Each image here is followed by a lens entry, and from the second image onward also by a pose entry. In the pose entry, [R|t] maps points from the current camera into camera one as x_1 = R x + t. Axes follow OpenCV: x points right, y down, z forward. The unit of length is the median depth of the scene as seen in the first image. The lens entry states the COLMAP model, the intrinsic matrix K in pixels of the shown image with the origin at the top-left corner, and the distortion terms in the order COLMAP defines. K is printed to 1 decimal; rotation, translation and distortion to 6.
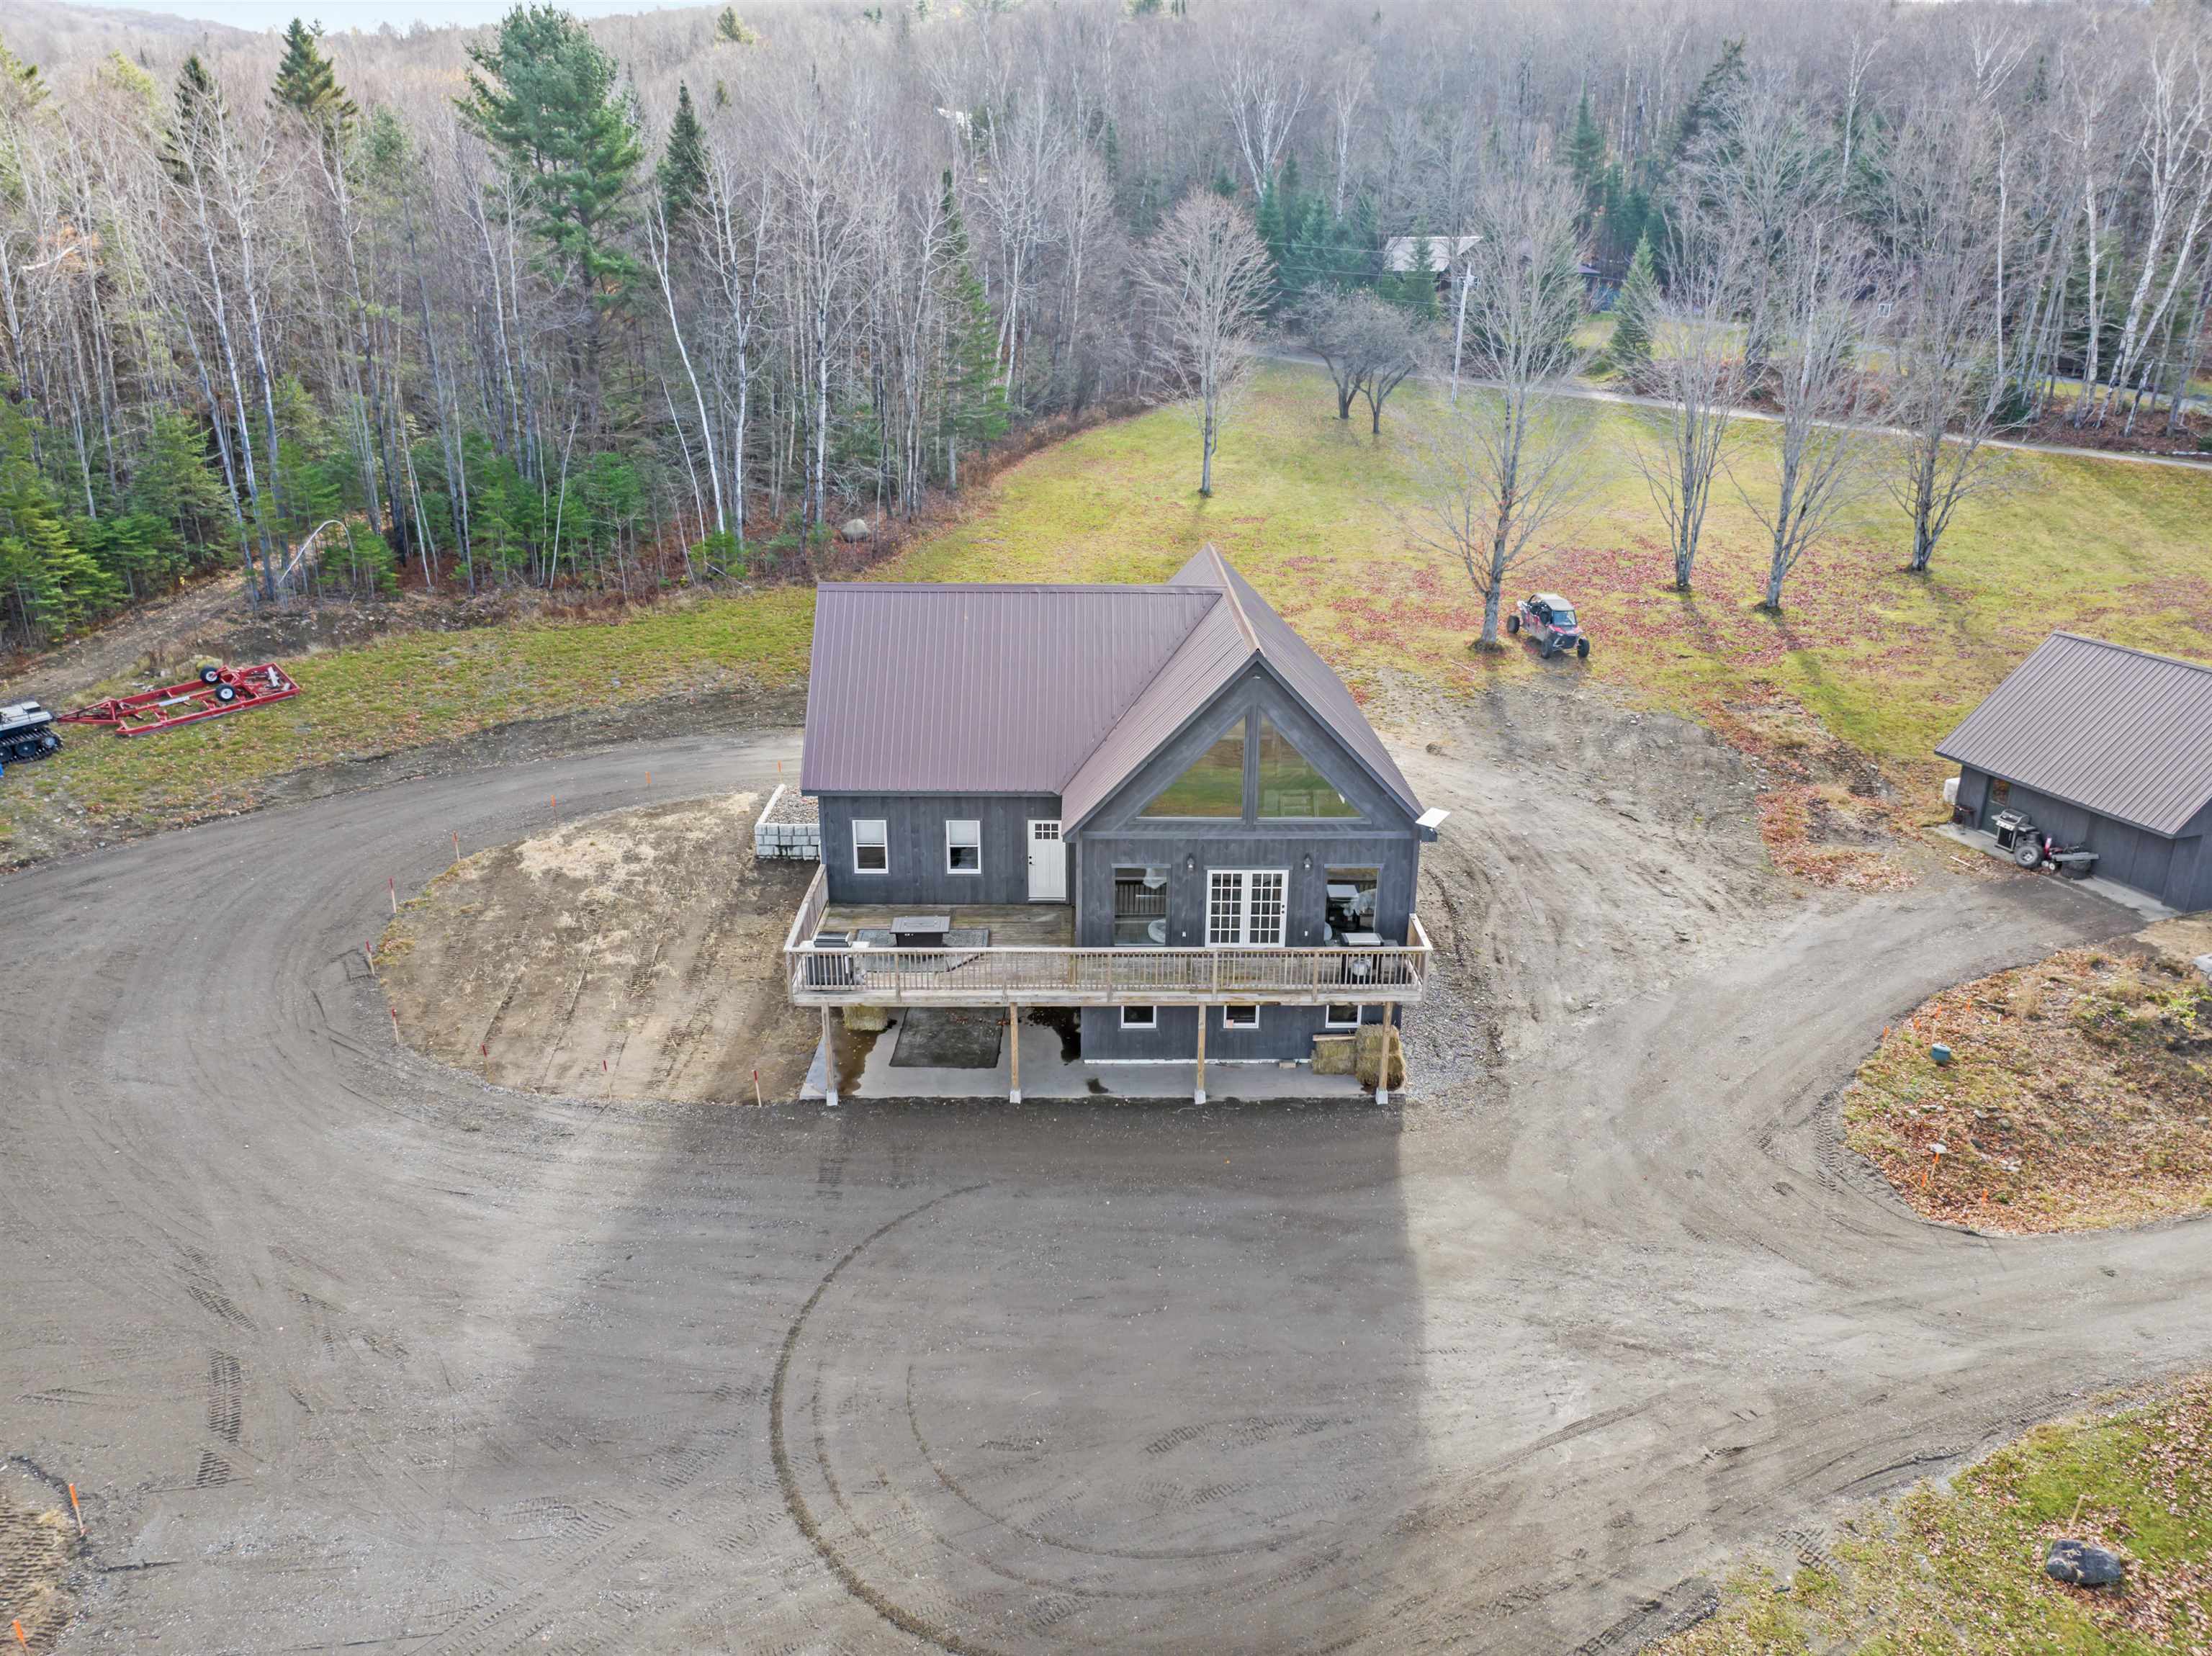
lens RADIAL K [[1552.3, 0, 1103.6], [0, 1552.3, 842.2], [0, 0, 1]] dist [-0.040964, 0.007178]
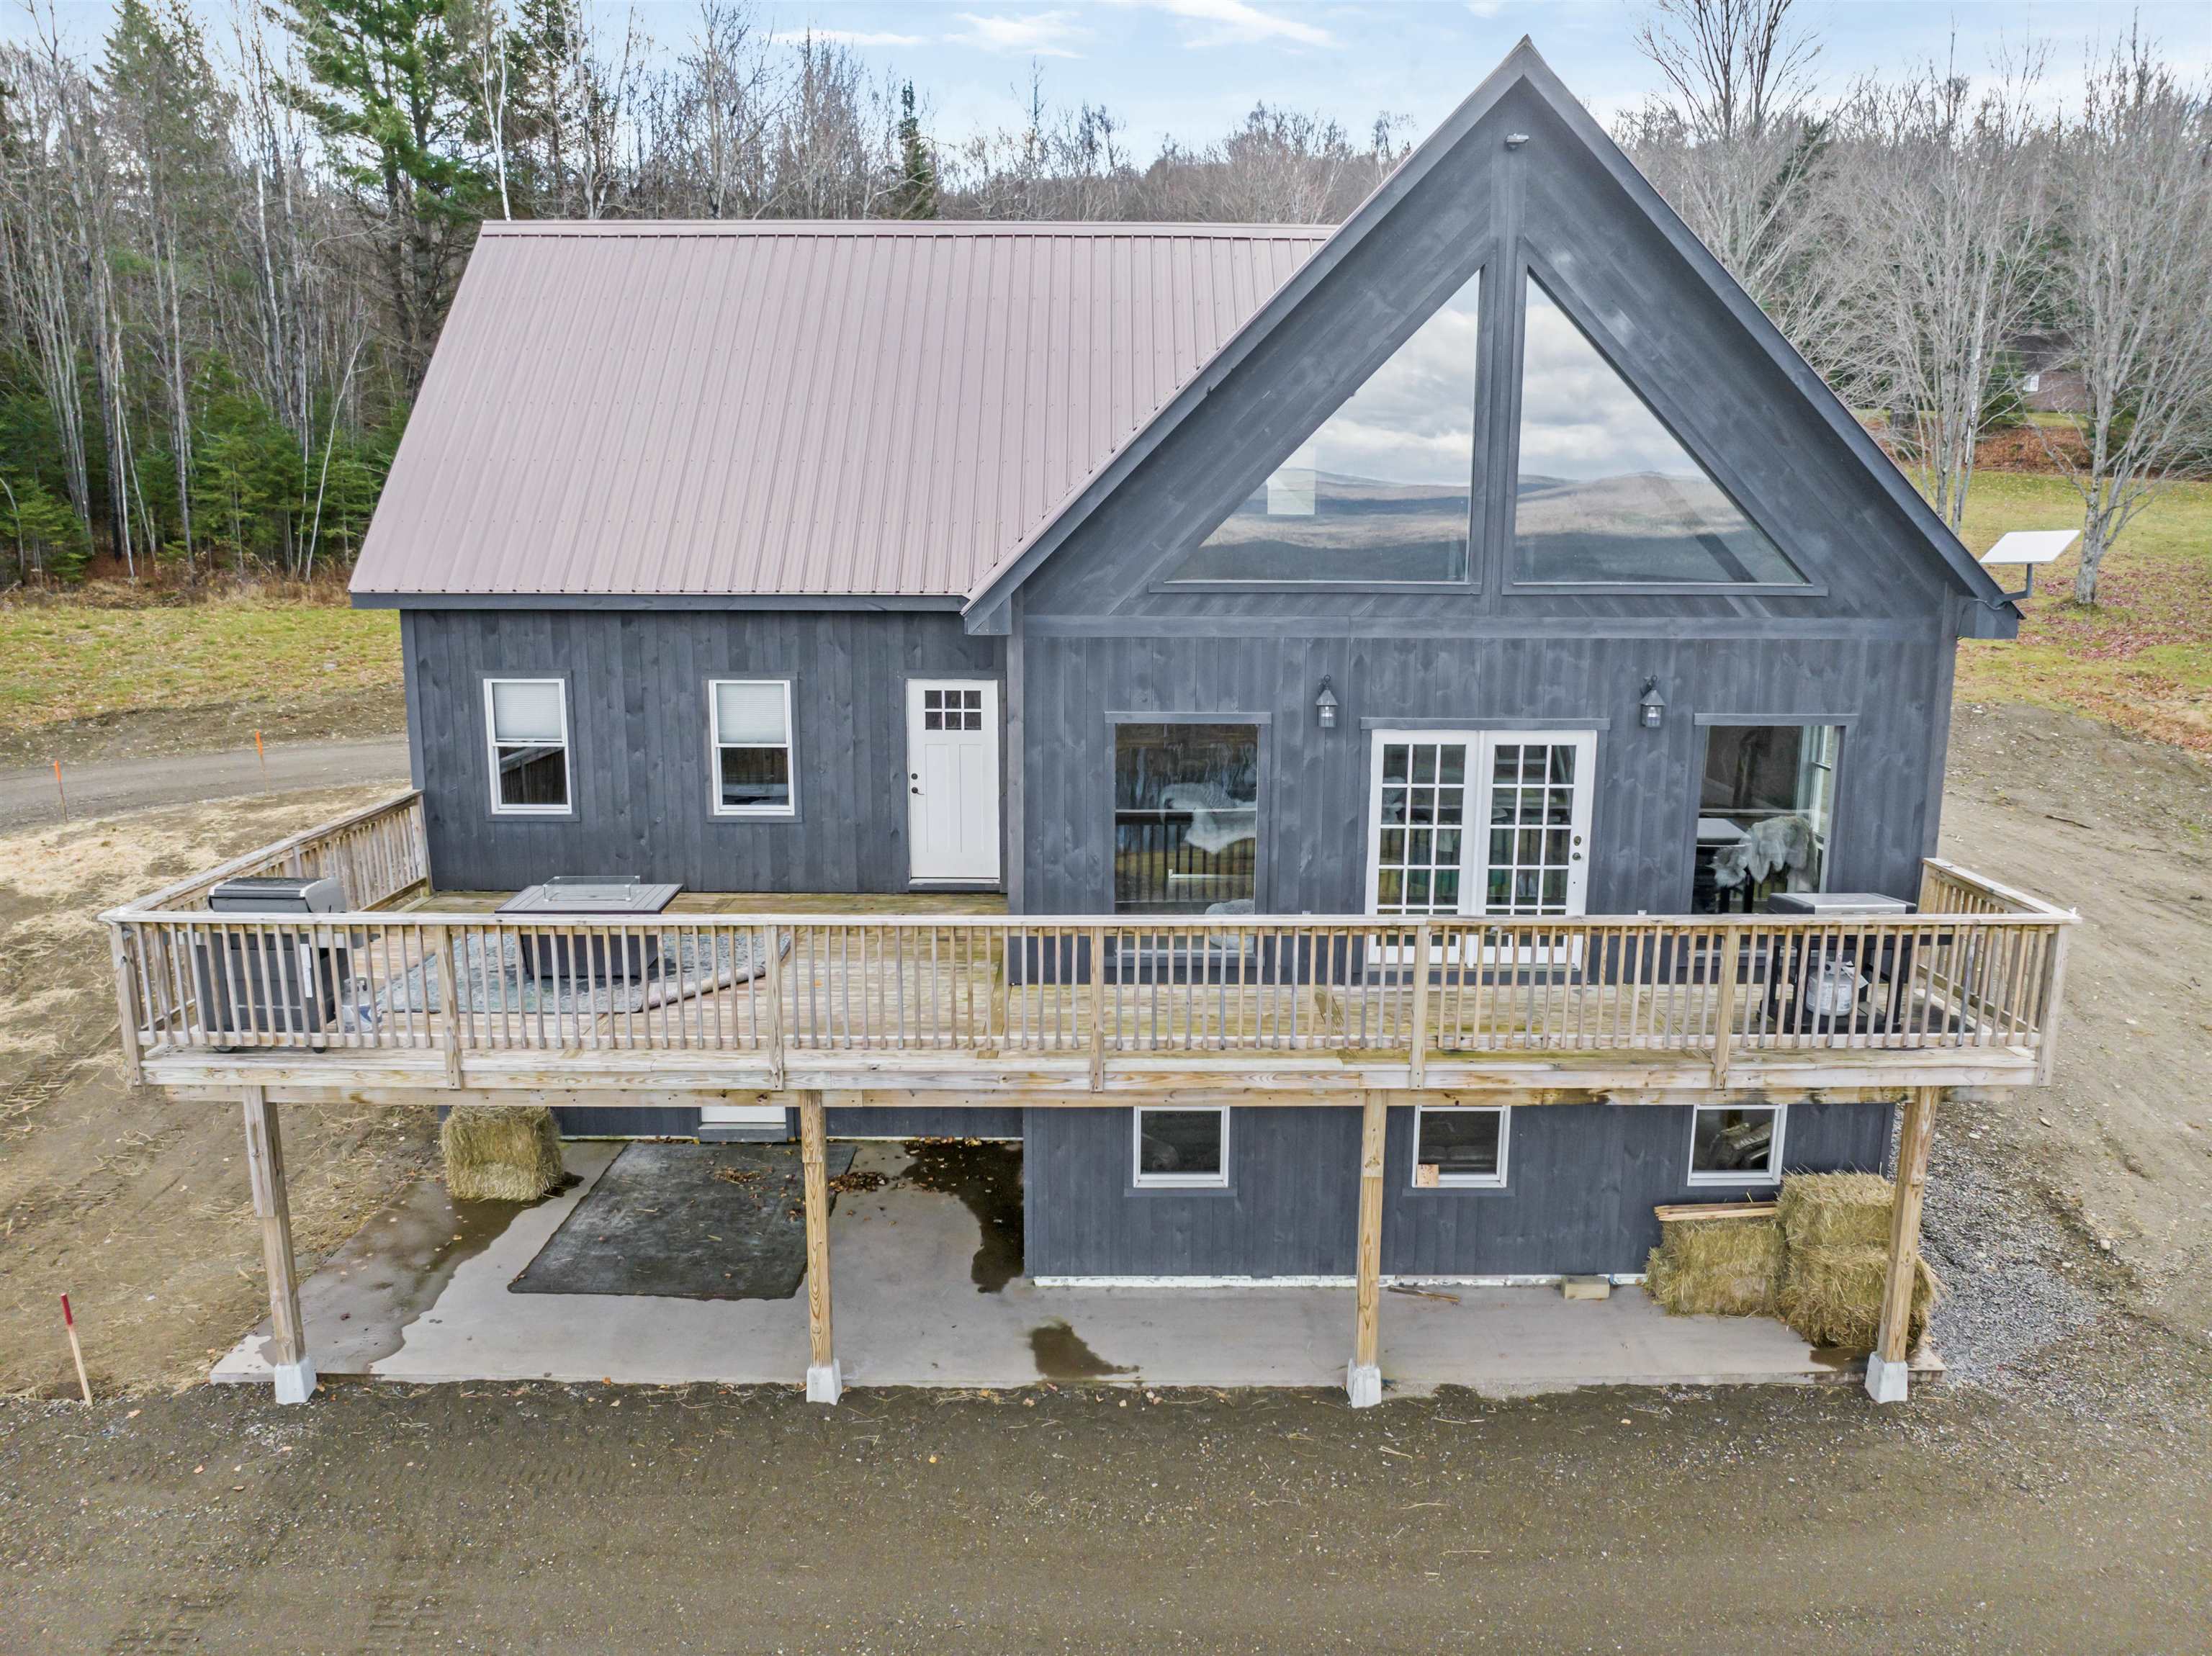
lens RADIAL K [[1552.3, 0, 1118.8], [0, 1552.3, 830.3], [0, 0, 1]] dist [-0.040964, 0.007178]
pose [[0.999999, 0.001295, 0.000153, 0.007852], [-0.001256, 0.988099, -0.153812, 0.093888], [-0.000351, 0.153812, 0.988100, 0.631212]]
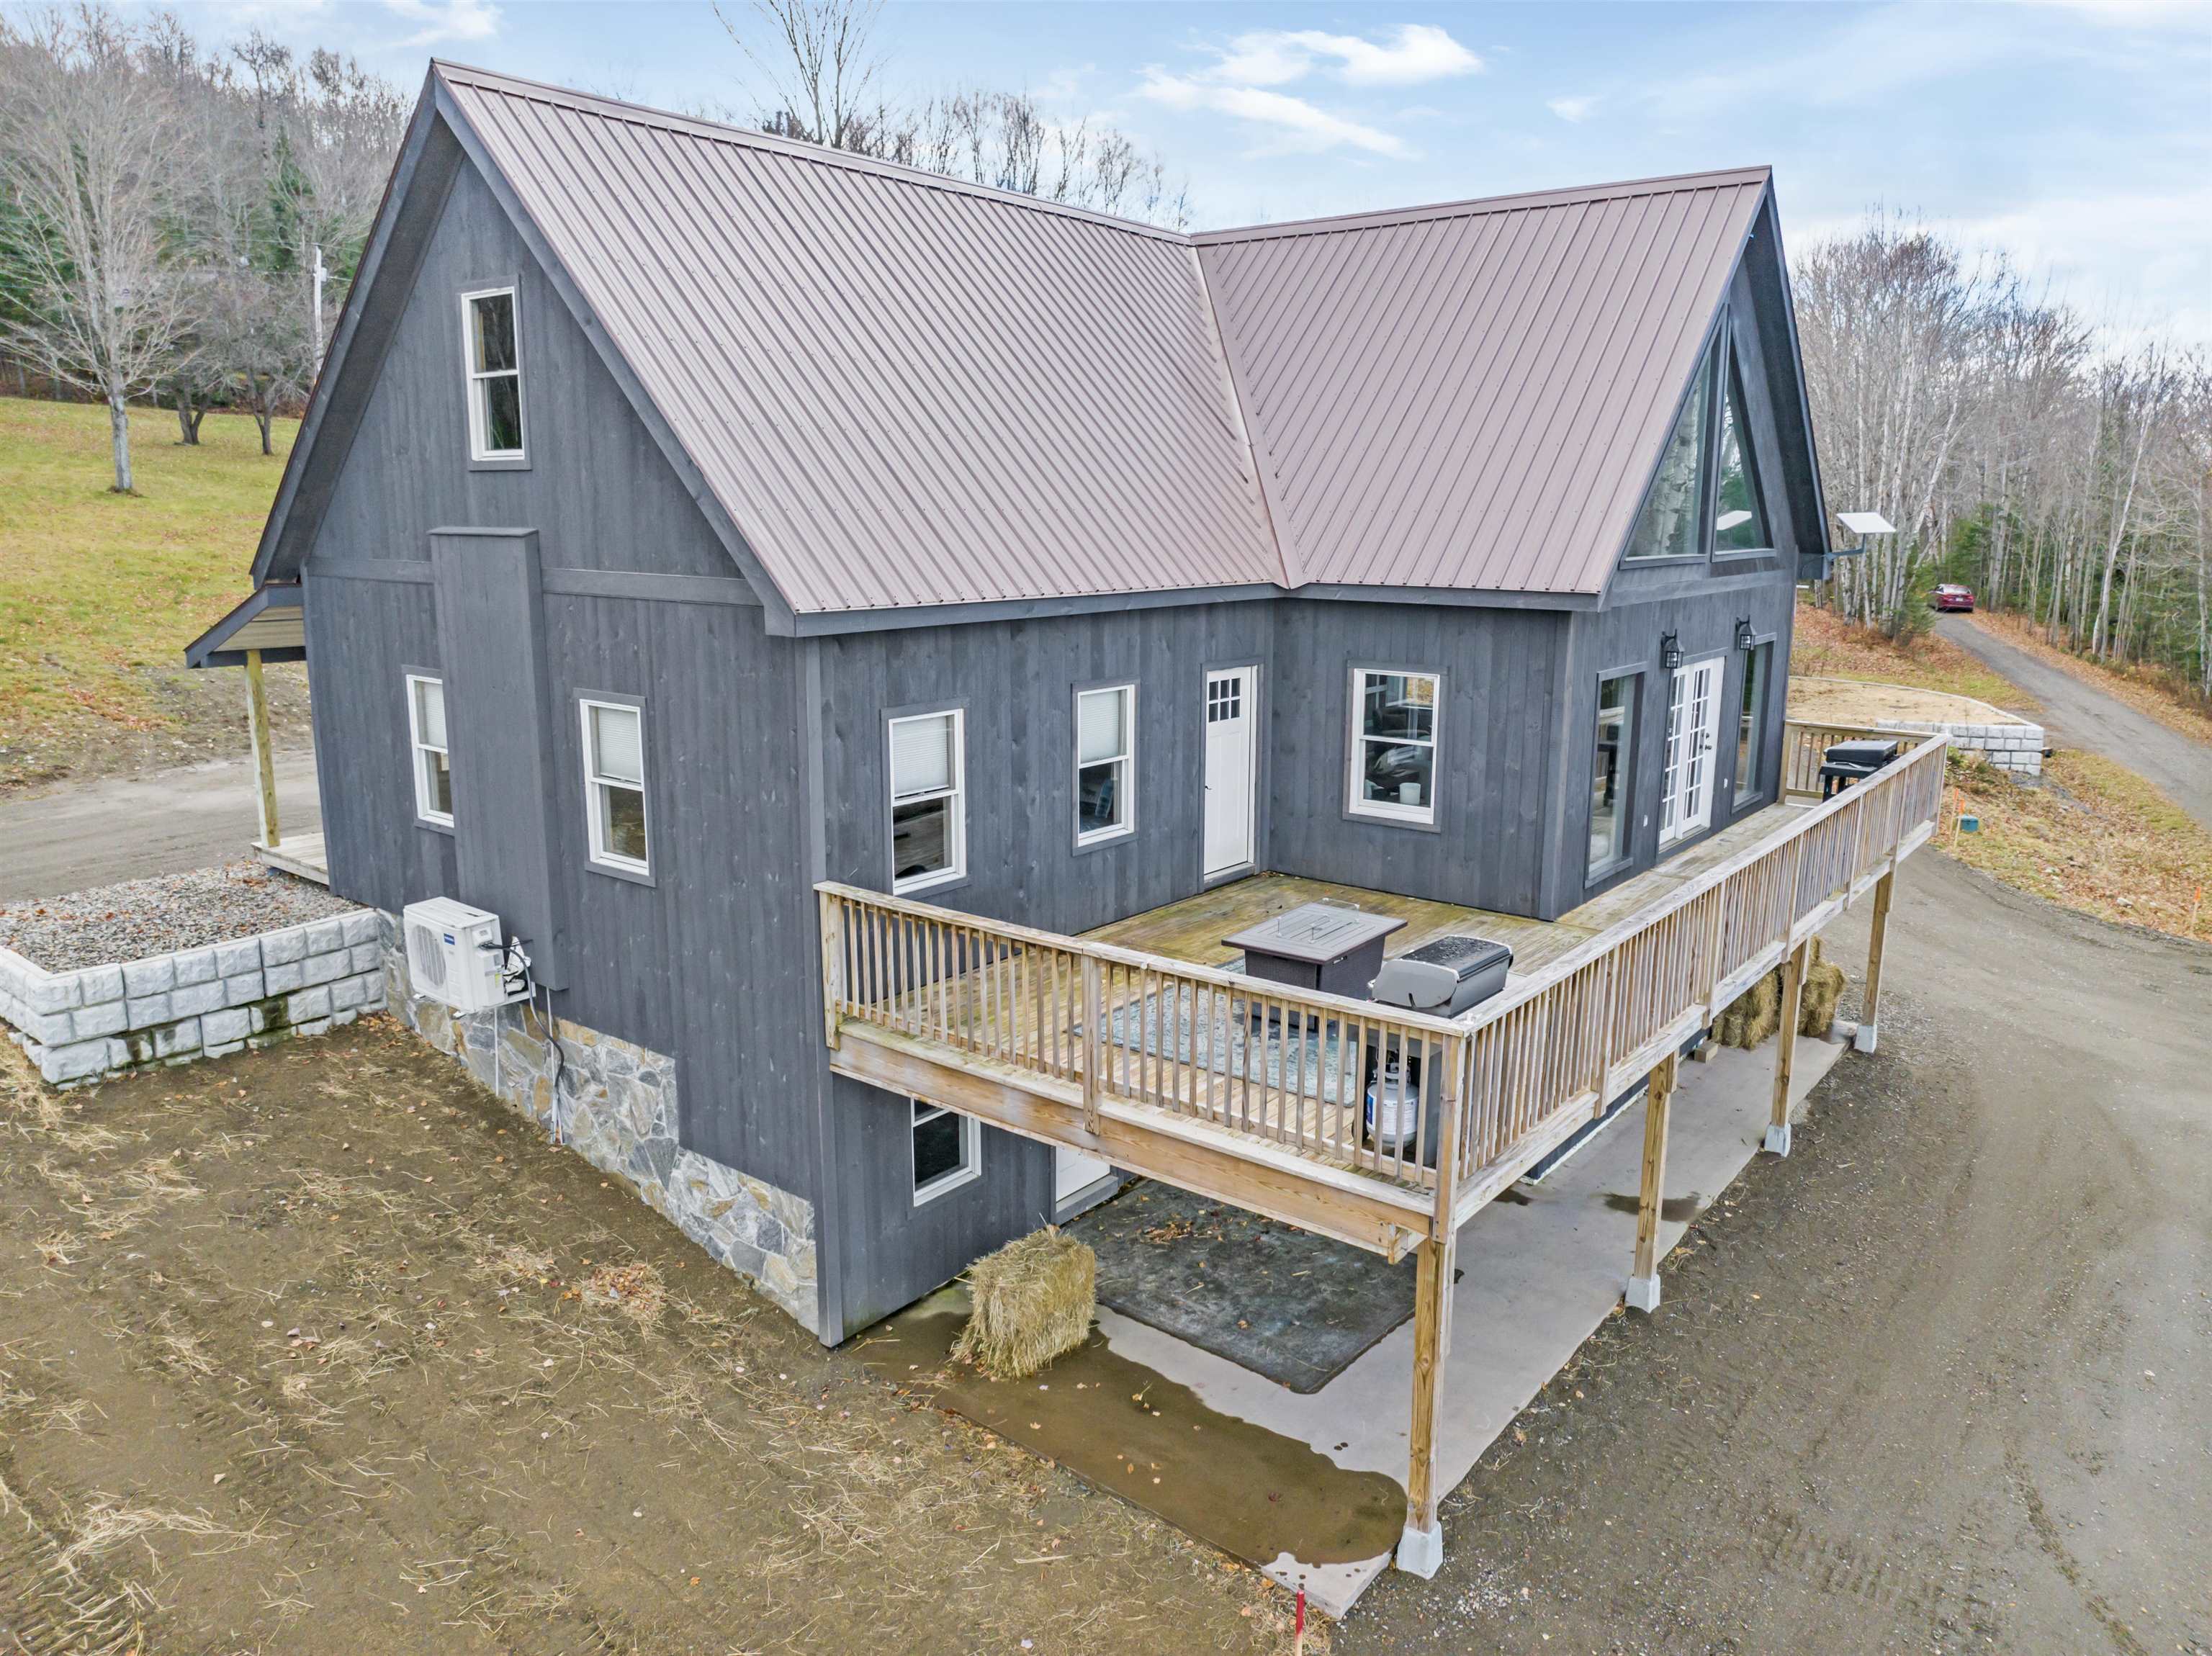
lens RADIAL K [[1552.3, 0, 1106.1], [0, 1552.3, 831.8], [0, 0, 1]] dist [-0.040964, 0.007178]
pose [[0.624196, -0.165638, 0.763507, -0.398246], [0.265744, 0.964009, -0.008120, 0.023260], [-0.734683, 0.207966, 0.645749, 0.810699]]
